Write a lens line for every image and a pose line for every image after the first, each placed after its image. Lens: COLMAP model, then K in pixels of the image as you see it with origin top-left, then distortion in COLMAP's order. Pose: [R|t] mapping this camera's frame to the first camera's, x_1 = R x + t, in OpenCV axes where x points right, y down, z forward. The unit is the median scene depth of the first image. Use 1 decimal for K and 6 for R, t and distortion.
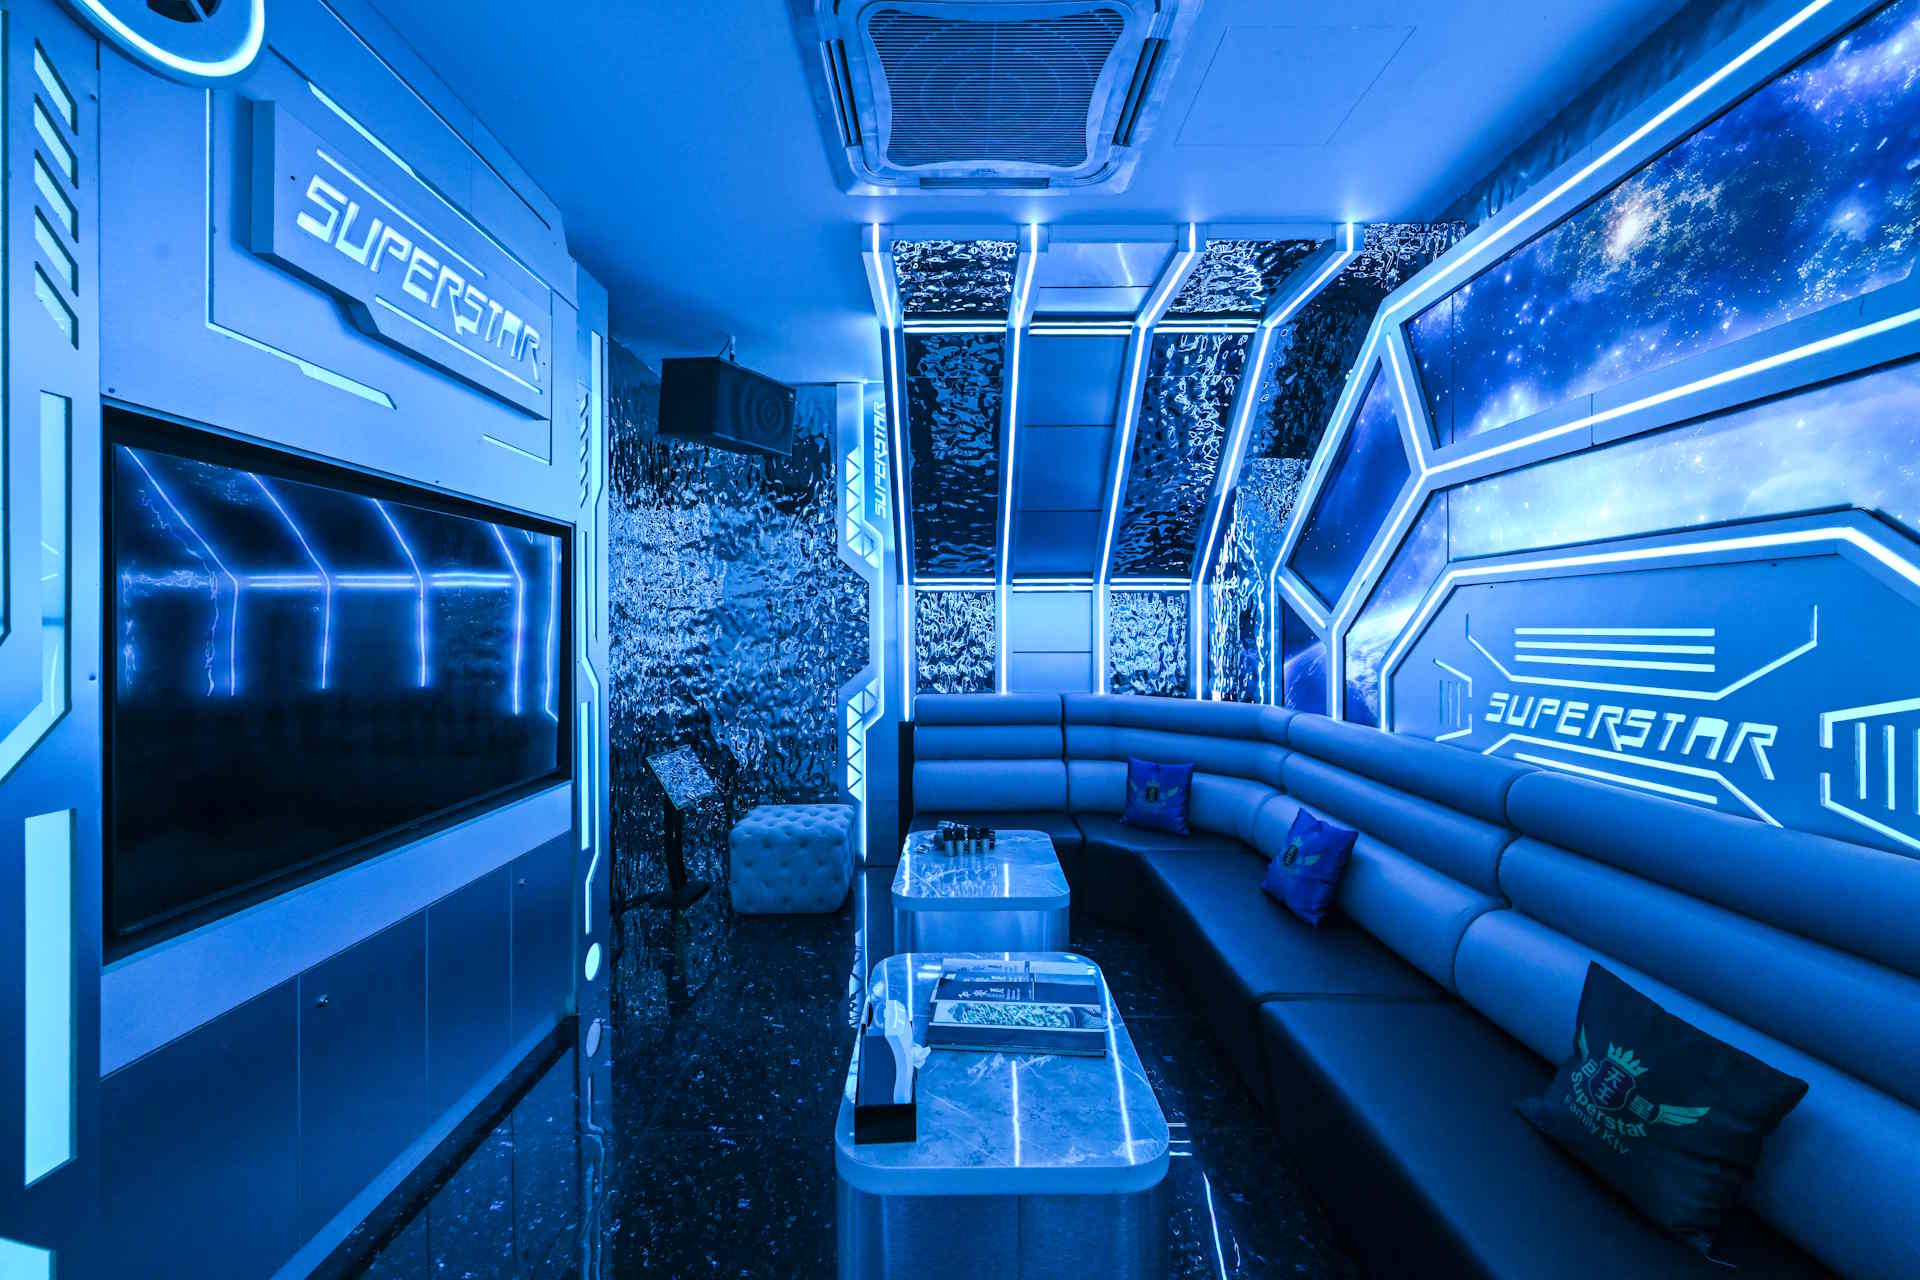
lens RADIAL K [[755.2, 0, 954.9], [0, 755.2, 622.5], [0, 0, 1]] dist [-0.000988, 0.000857]
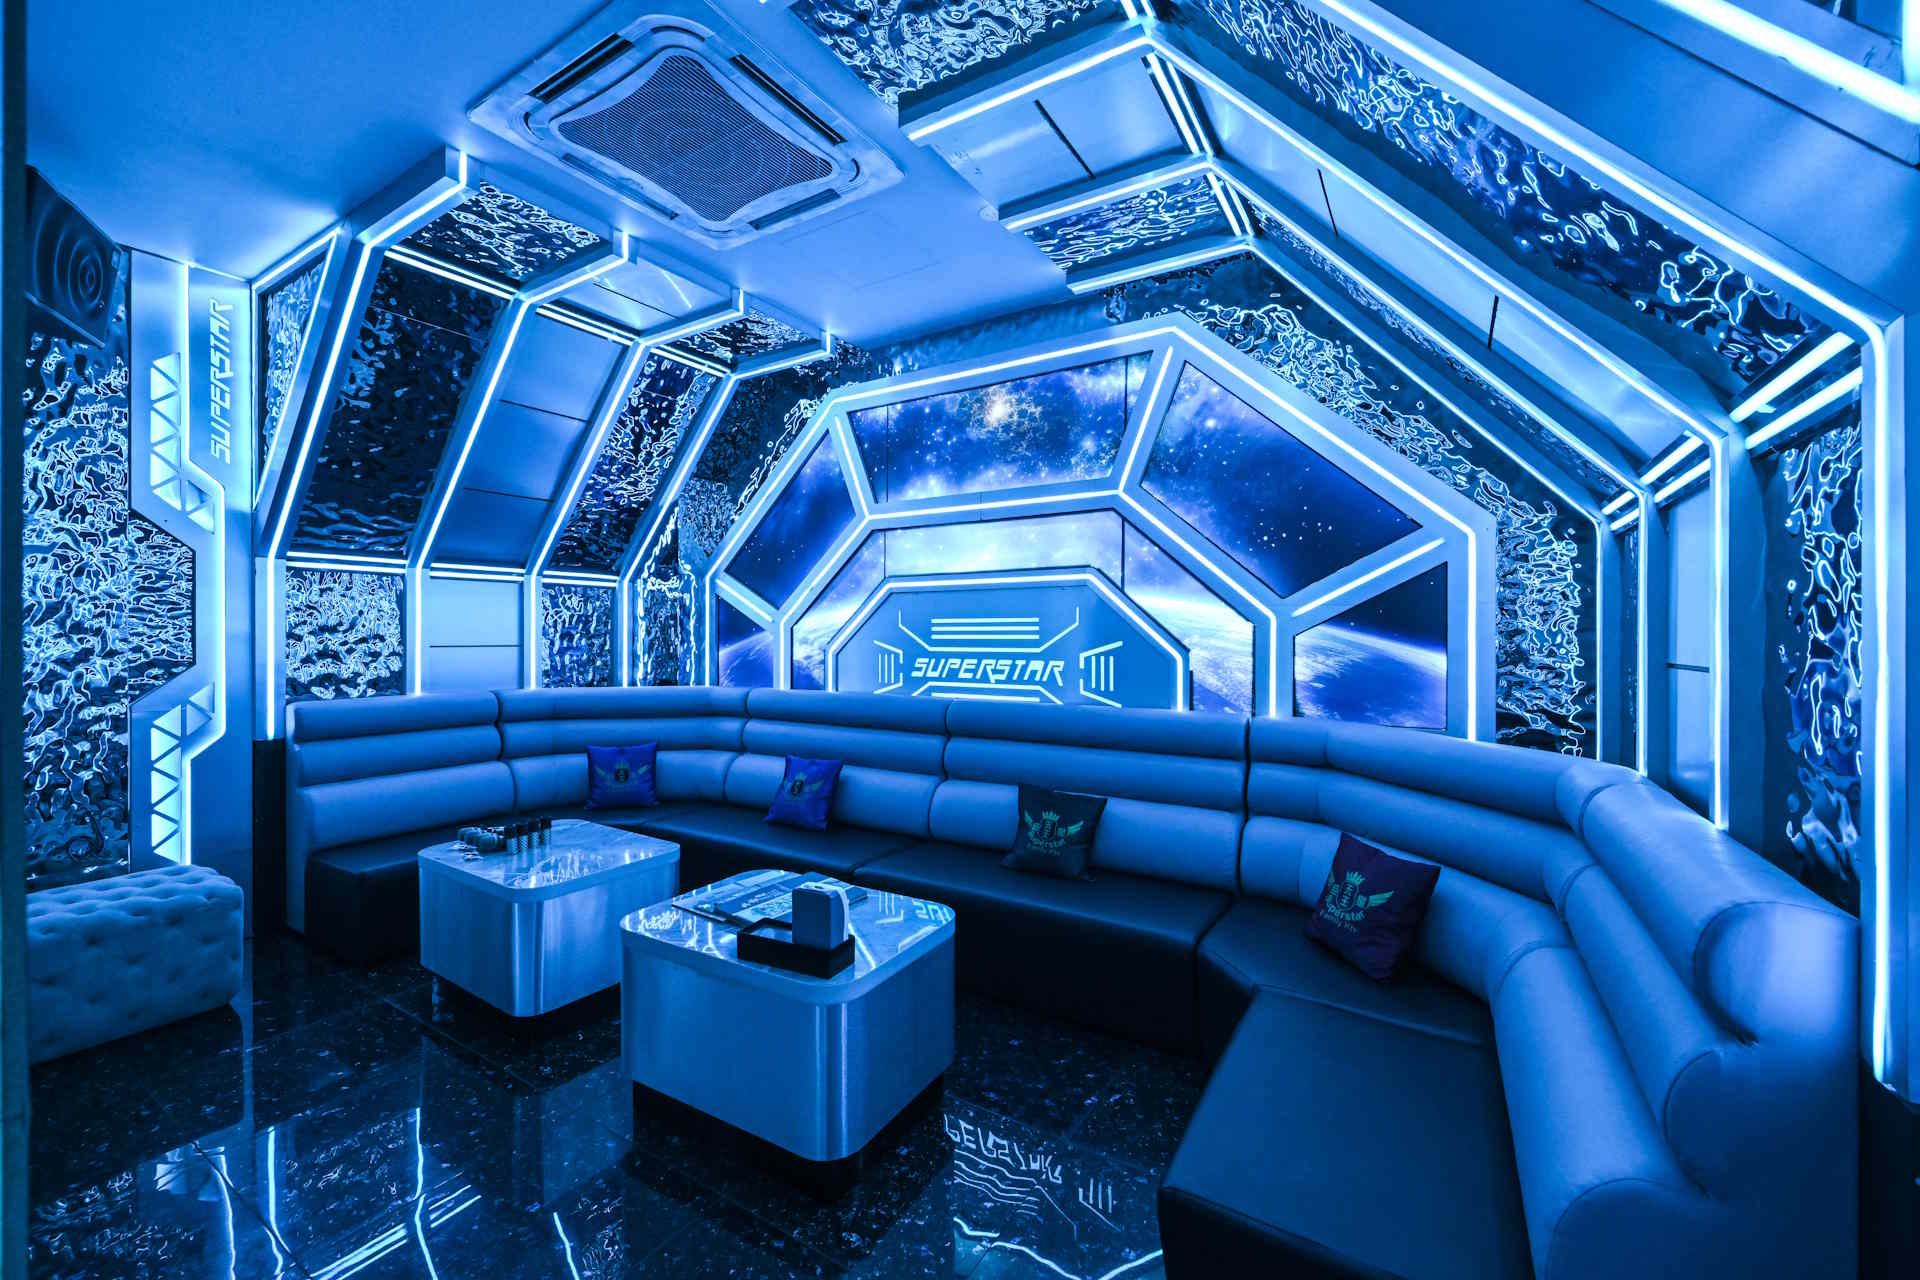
lens RADIAL K [[755.2, 0, 954.9], [0, 755.2, 622.5], [0, 0, 1]] dist [-0.000988, 0.000857]
pose [[0.544384, 0.018116, 0.838641, -0.580934], [-0.008192, 0.999834, -0.016281, 0.037691], [-0.838796, 0.001993, 0.544442, 0.035860]]
